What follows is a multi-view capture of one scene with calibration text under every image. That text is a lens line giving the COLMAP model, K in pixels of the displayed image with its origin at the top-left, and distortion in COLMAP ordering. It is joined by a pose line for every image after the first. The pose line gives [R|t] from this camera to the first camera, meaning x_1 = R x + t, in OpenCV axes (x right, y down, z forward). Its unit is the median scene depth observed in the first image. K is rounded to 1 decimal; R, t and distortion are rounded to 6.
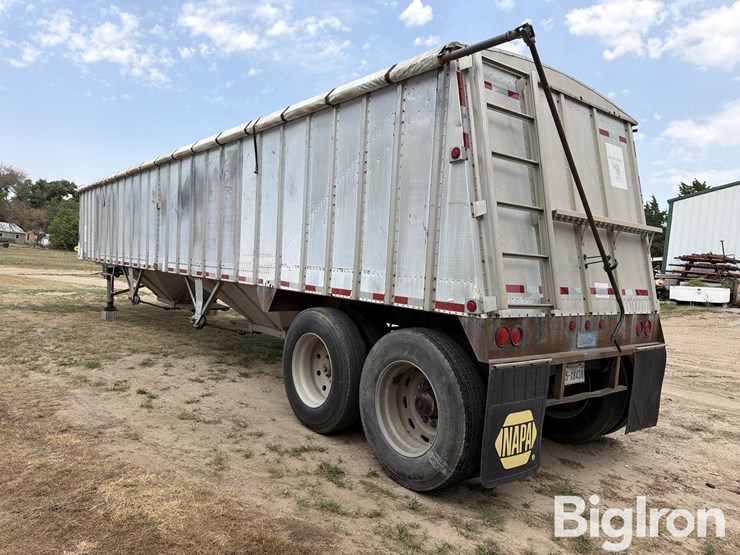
lens RADIAL K [[529.3, 0, 373.2], [0, 529.3, 278.0], [0, 0, 1]] dist [0.030712, -0.033190]
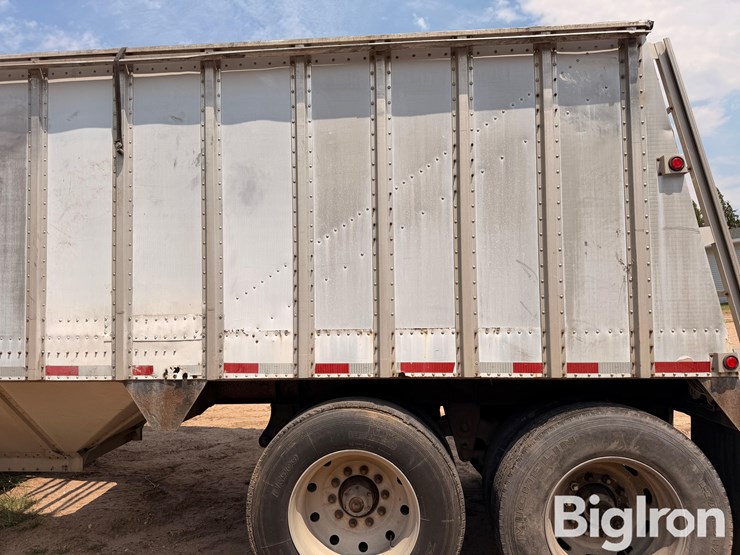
lens RADIAL K [[529.3, 0, 373.2], [0, 529.3, 278.0], [0, 0, 1]] dist [0.030712, -0.033190]
pose [[0.684309, -0.013678, 0.729064, -0.586768], [0.070540, 0.996377, -0.047516, -0.055228], [-0.725772, 0.083944, 0.682795, 0.677894]]
